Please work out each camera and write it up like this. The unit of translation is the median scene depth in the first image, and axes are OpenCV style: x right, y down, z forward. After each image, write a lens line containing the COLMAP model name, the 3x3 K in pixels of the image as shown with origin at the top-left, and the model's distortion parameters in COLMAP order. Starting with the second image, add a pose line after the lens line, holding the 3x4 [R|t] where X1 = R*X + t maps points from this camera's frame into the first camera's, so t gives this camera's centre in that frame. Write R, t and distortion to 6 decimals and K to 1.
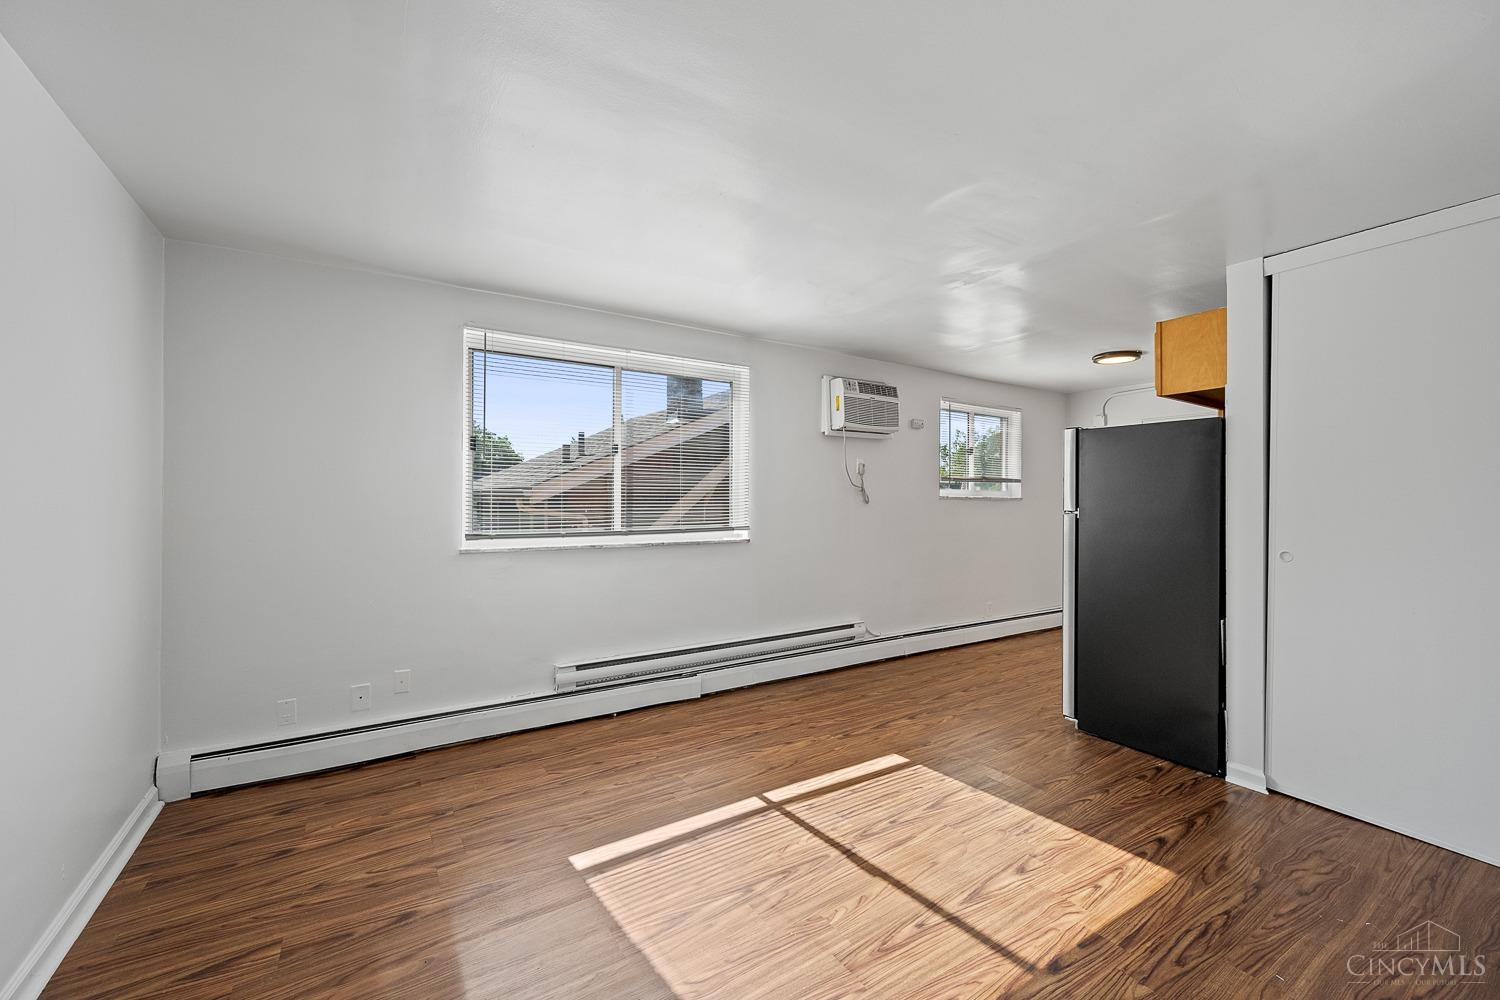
lens RADIAL K [[596.7, 0, 753.1], [0, 596.7, 502.3], [0, 0, 1]] dist [0.000738, -0.000094]
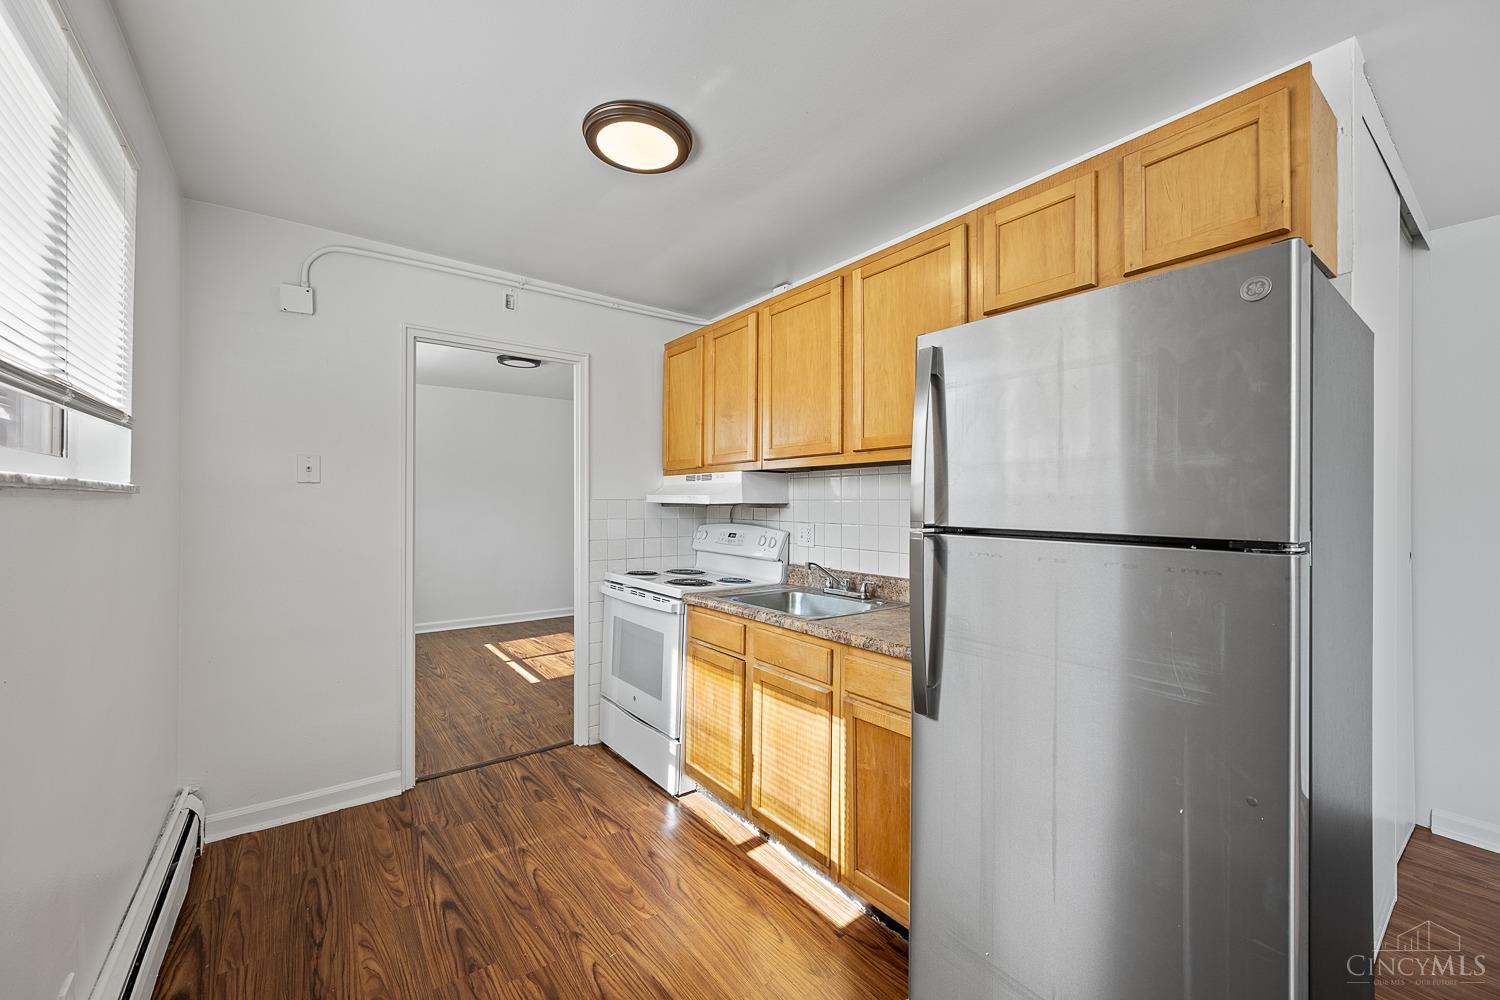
lens RADIAL K [[594.7, 0, 749.7], [0, 594.7, 495.6], [0, 0, 1]] dist [-0.000242, -0.000098]
pose [[-0.077168, 0.000761, 0.997018, 0.318057], [-0.004173, 0.999991, -0.001086, -0.006113], [-0.997009, -0.004244, -0.077164, 1.465342]]
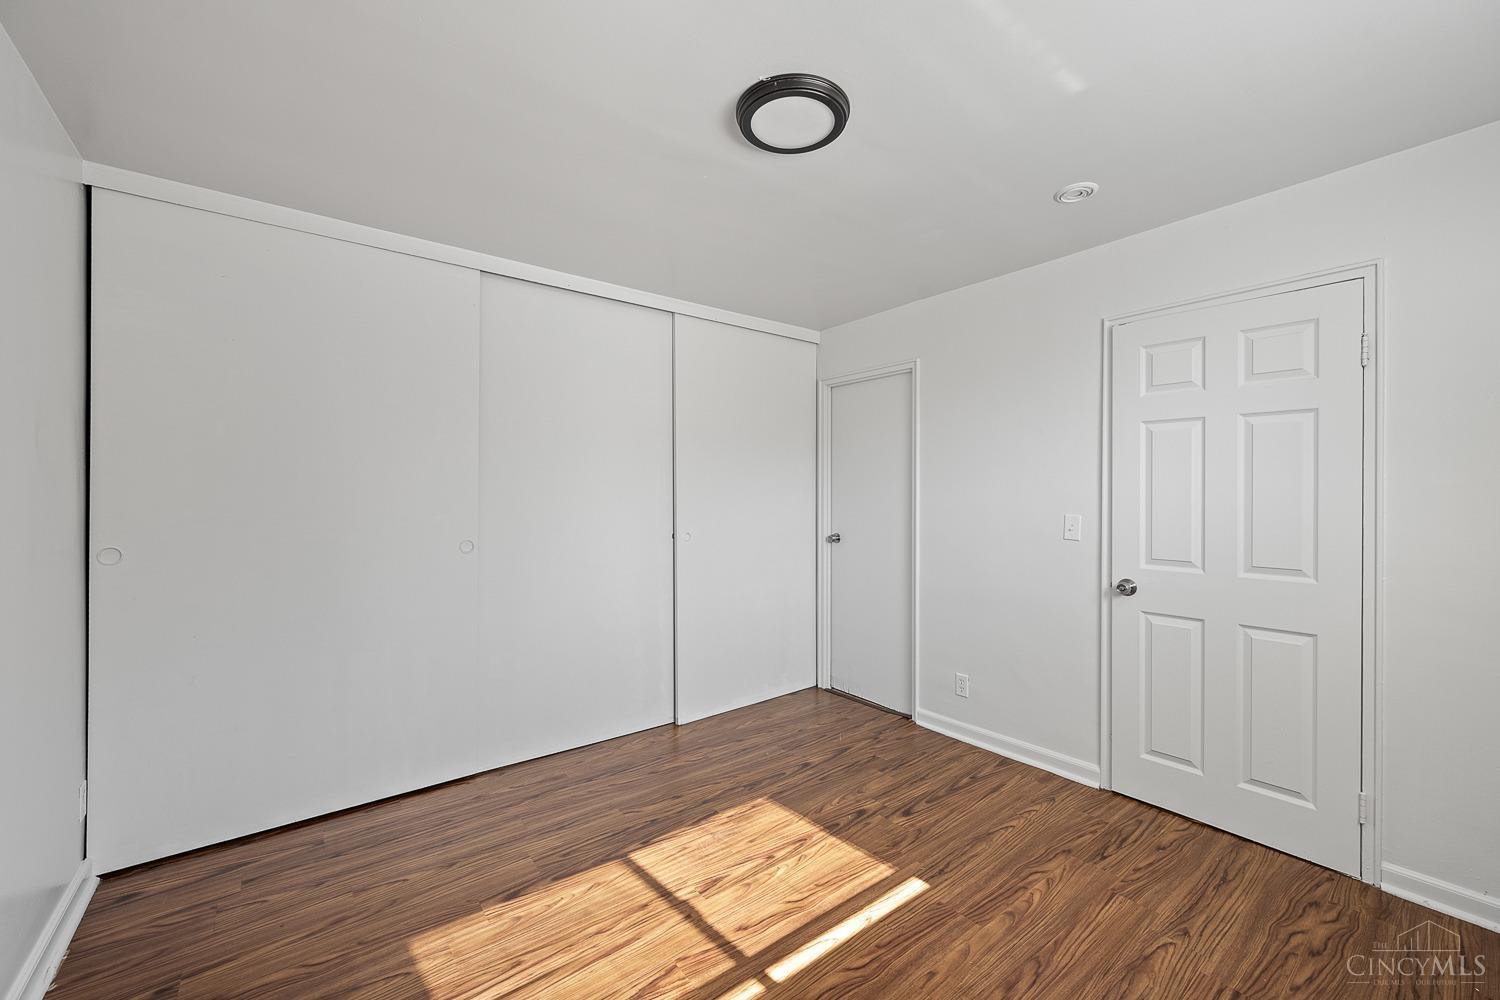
lens RADIAL K [[606.3, 0, 749.0], [0, 606.3, 492.0], [0, 0, 1]] dist [-0.000052, 0.000213]
pose [[-0.995774, -0.005576, -0.091665, 2.033169], [-0.005515, 0.999984, -0.000912, -0.000866], [0.091668, -0.000402, -0.995790, 2.541790]]
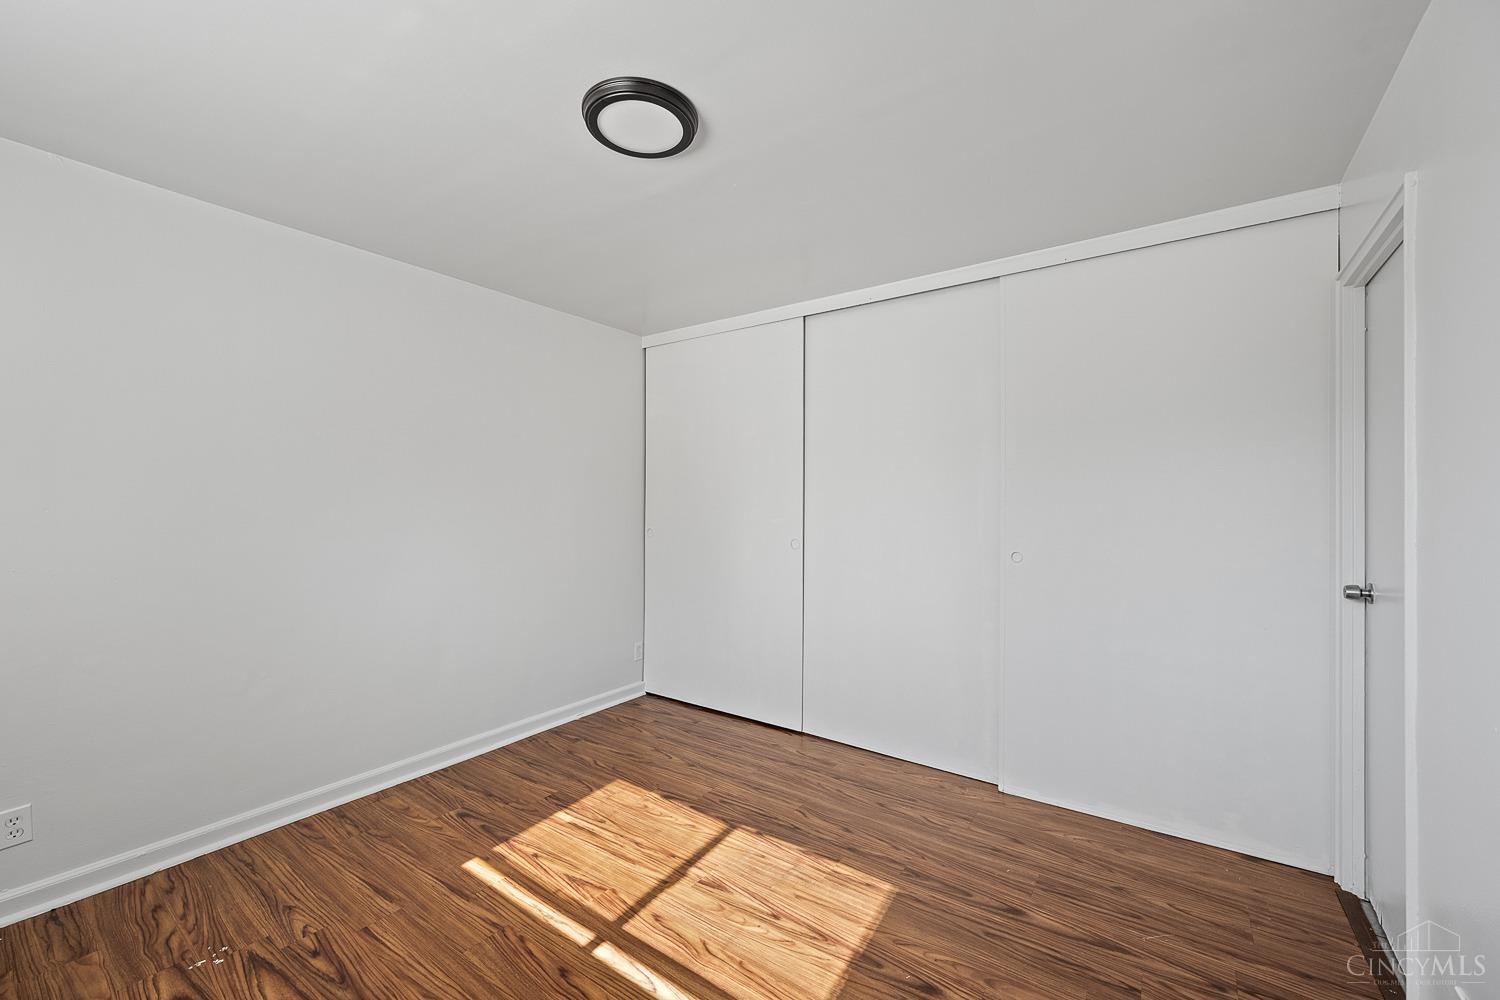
lens RADIAL K [[603.1, 0, 754.9], [0, 603.1, 495.3], [0, 0, 1]] dist [0.001768, 0.000128]
pose [[-0.371891, 0.001158, 0.928276, 1.345810], [-0.003046, 0.999992, -0.002468, -0.002886], [-0.928271, -0.003746, -0.371885, 2.067472]]
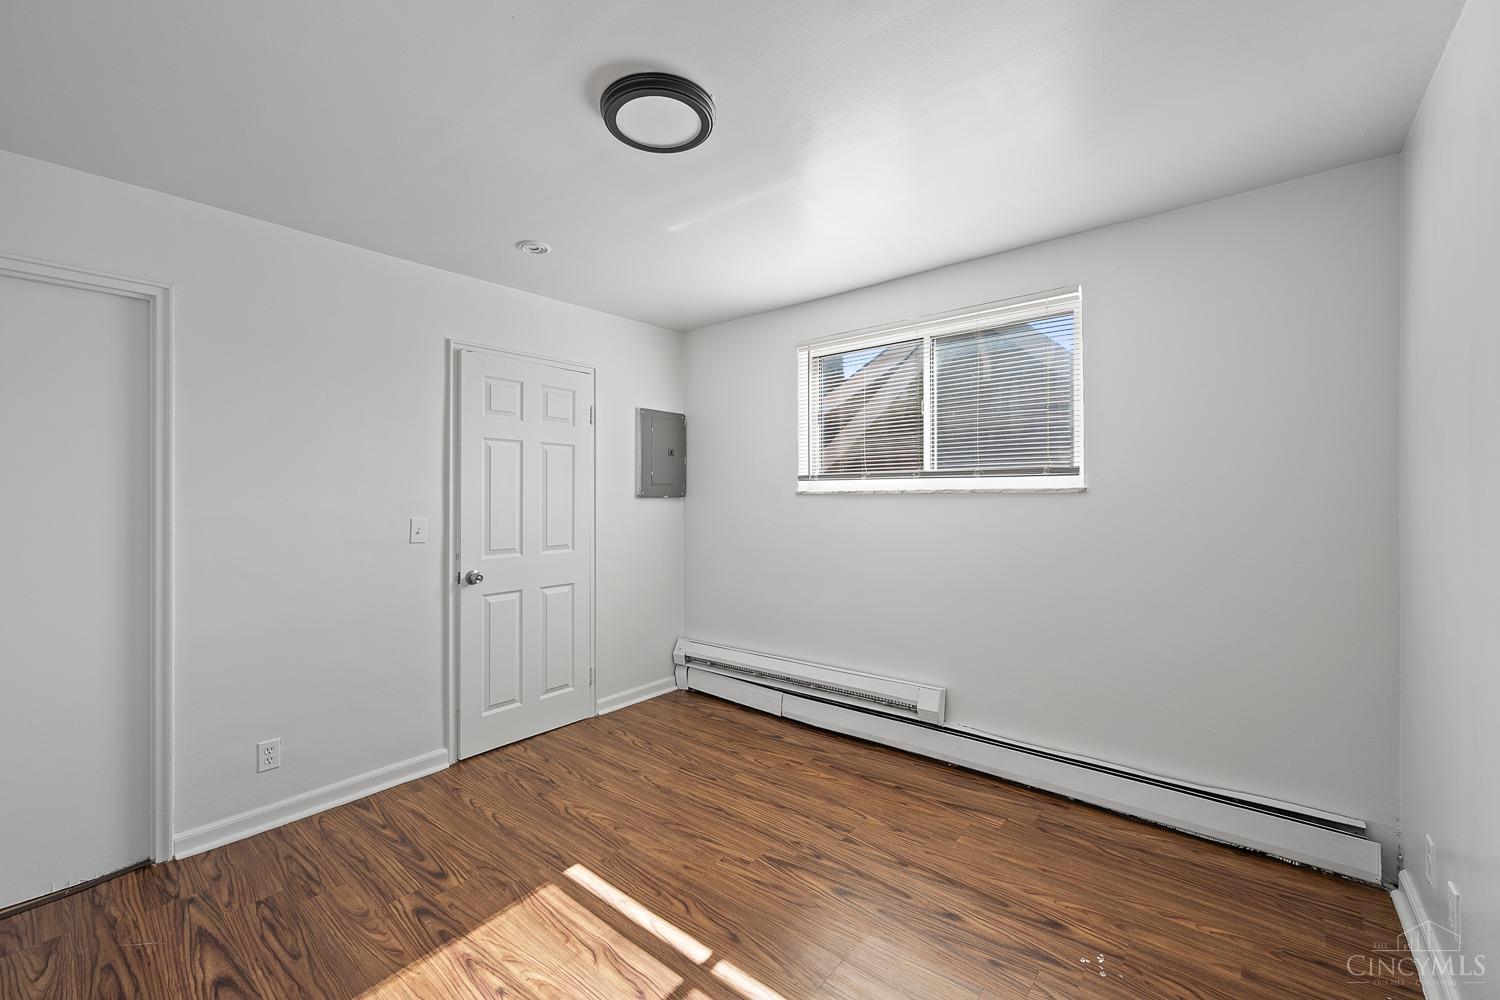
lens RADIAL K [[603.1, 0, 754.9], [0, 603.1, 495.3], [0, 0, 1]] dist [0.001768, 0.000128]
pose [[0.310898, -0.009368, -0.950397, 2.524704], [0.002239, 0.999956, -0.009124, 0.004855], [0.950441, 0.000709, 0.310905, 1.856251]]
